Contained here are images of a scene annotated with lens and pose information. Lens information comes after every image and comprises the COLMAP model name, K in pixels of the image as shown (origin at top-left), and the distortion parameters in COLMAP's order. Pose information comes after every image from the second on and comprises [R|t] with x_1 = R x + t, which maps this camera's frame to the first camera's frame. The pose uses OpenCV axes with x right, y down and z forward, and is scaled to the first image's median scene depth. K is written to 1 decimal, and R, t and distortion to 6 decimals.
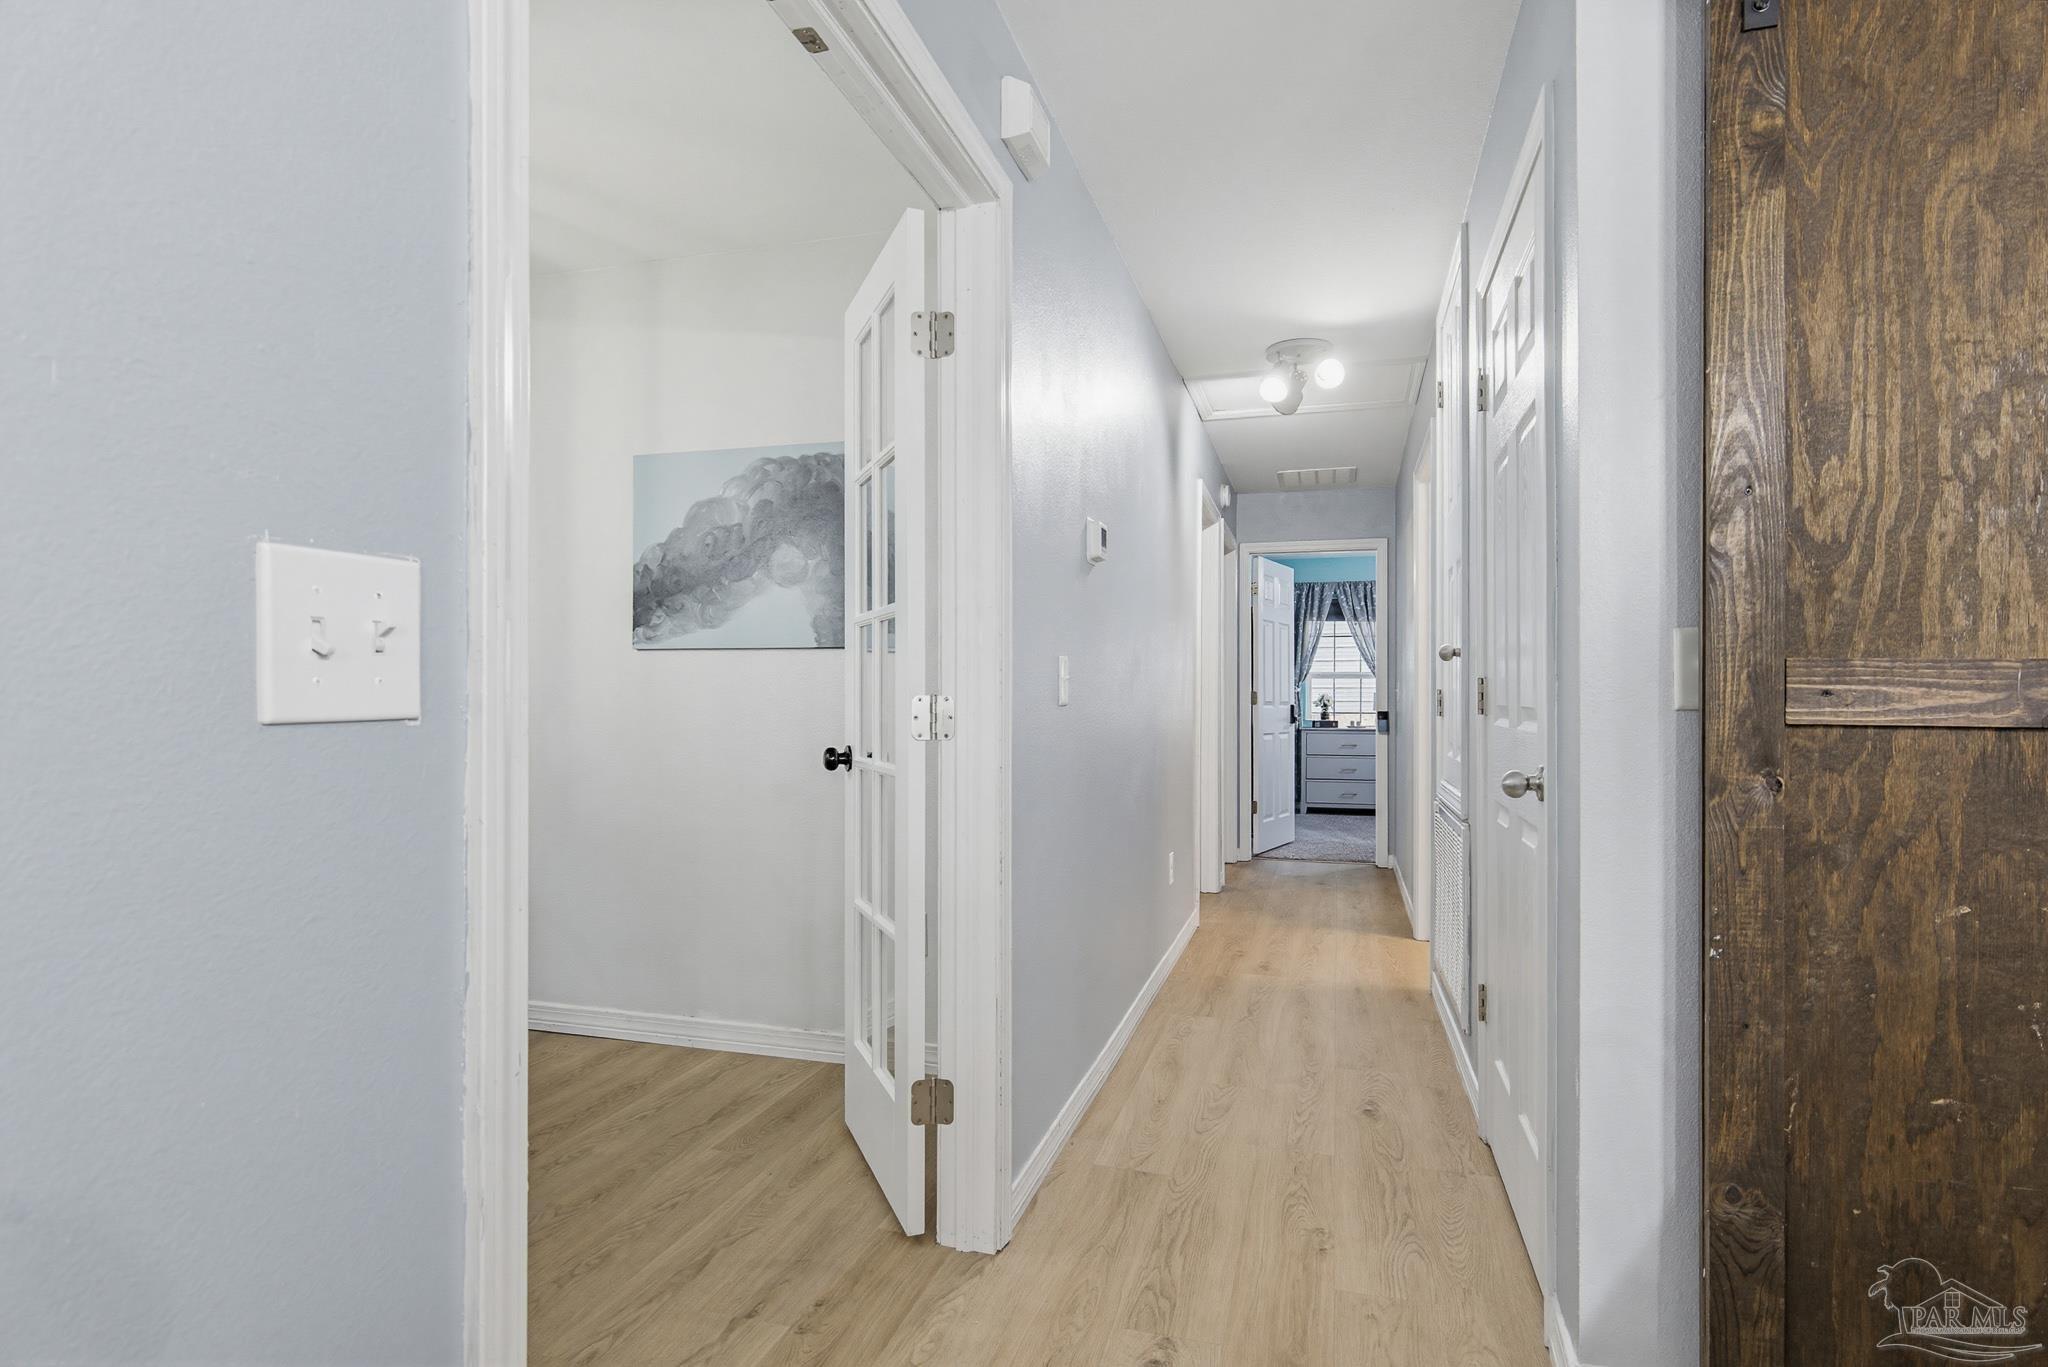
lens RADIAL K [[1035.9, 0, 1024.0], [0, 1035.9, 683.5], [0, 0, 1]] dist [-0.000352, 0.000067]
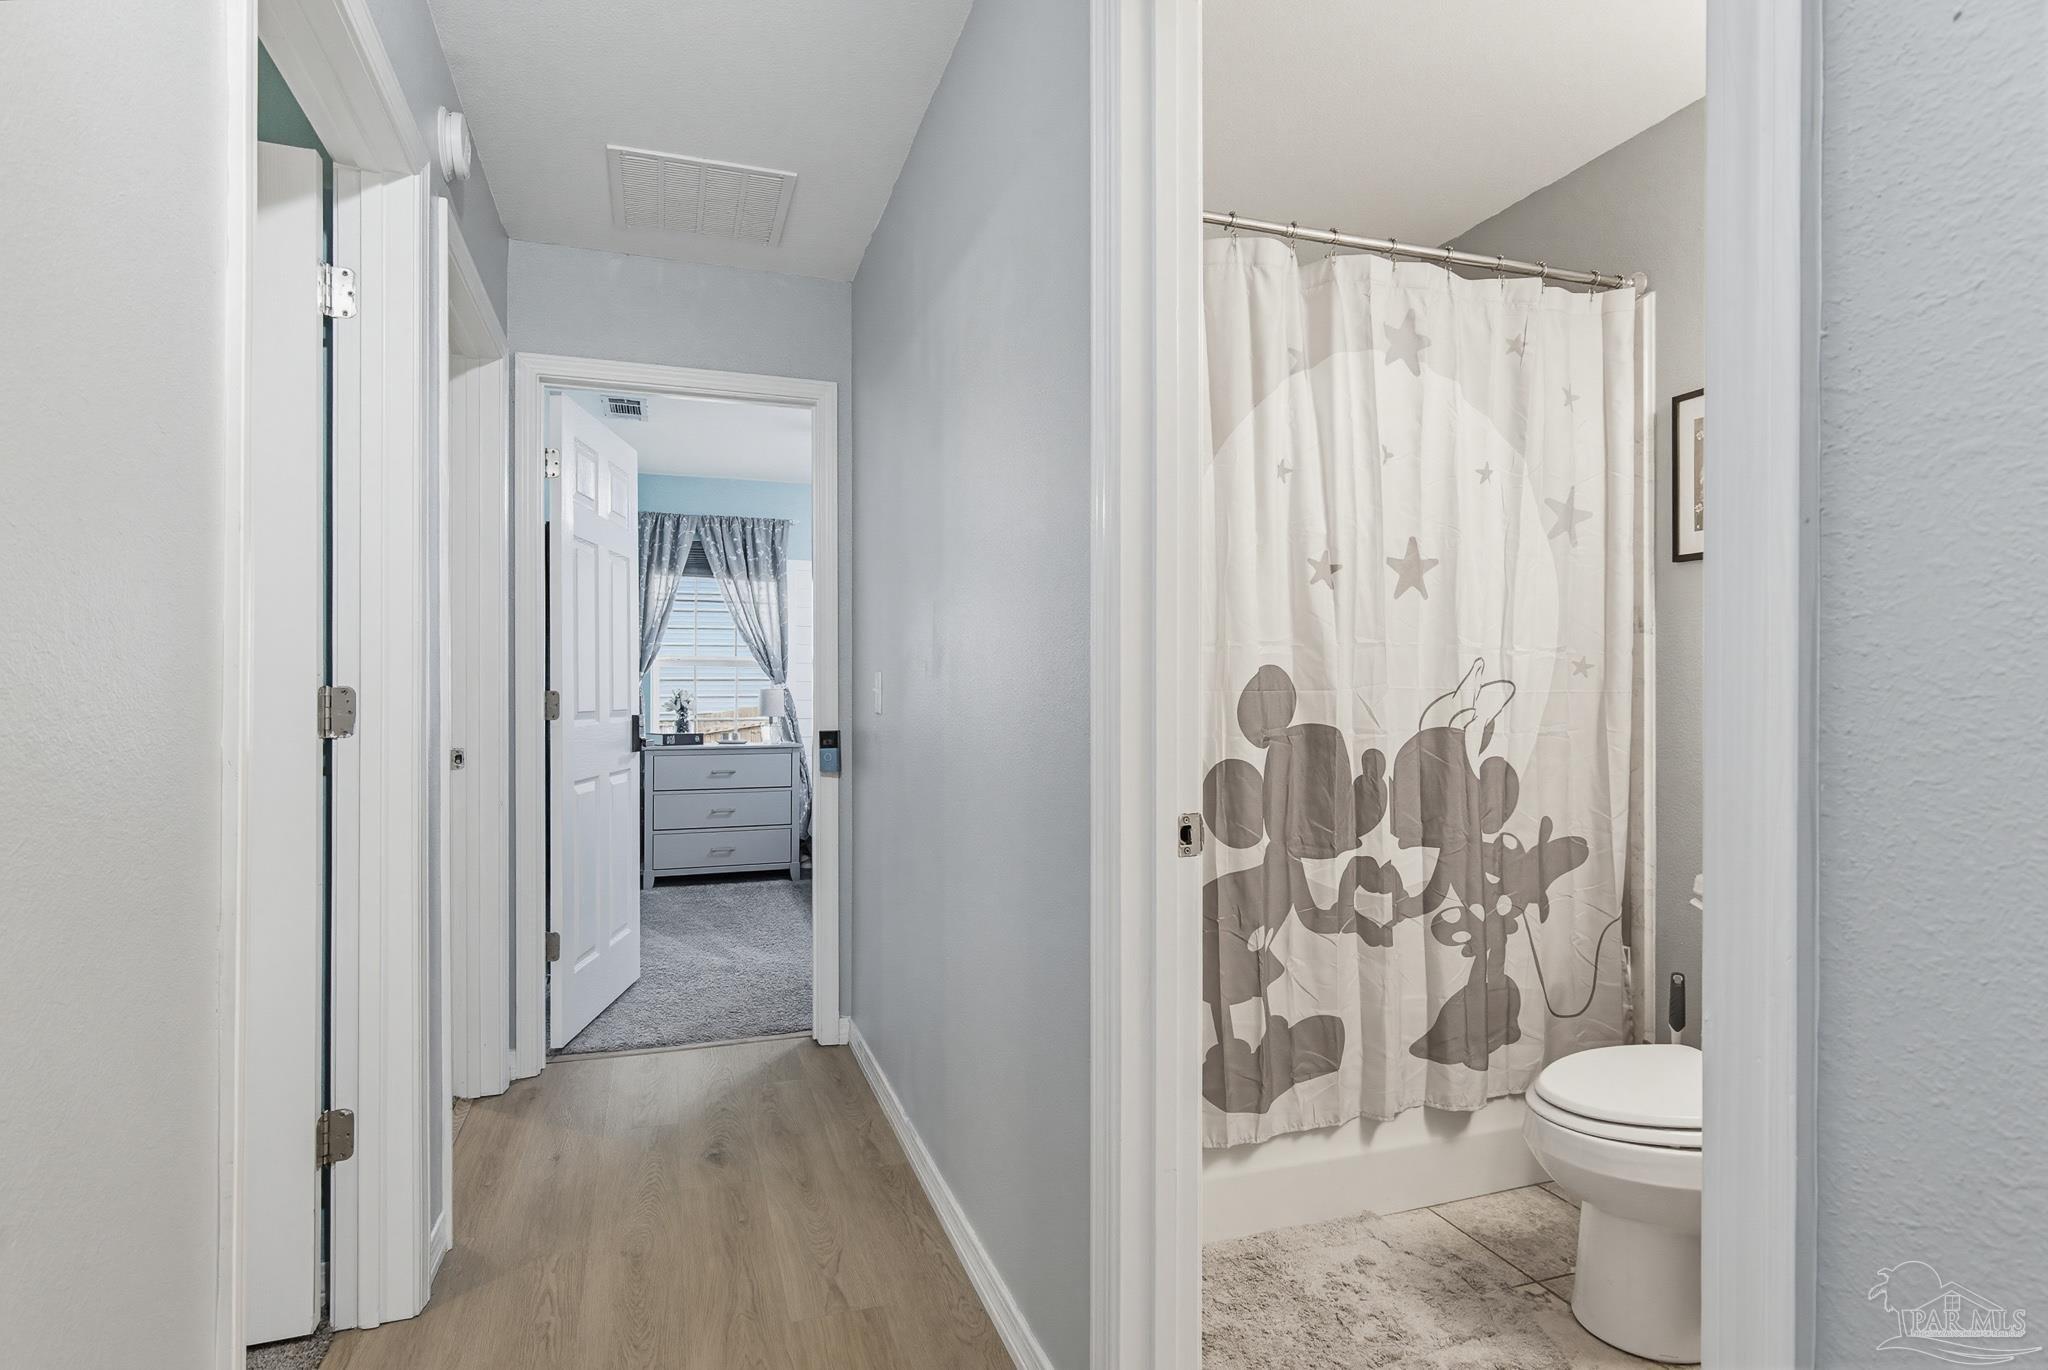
lens RADIAL K [[1035.9, 0, 1024.0], [0, 1035.9, 685.0], [0, 0, 1]] dist [-0.000352, 0.000067]
pose [[0.808633, -0.003799, 0.588301, 0.107773], [-0.002296, 0.999951, 0.009613, 0.000095], [-0.588308, -0.009124, 0.808585, 0.450099]]
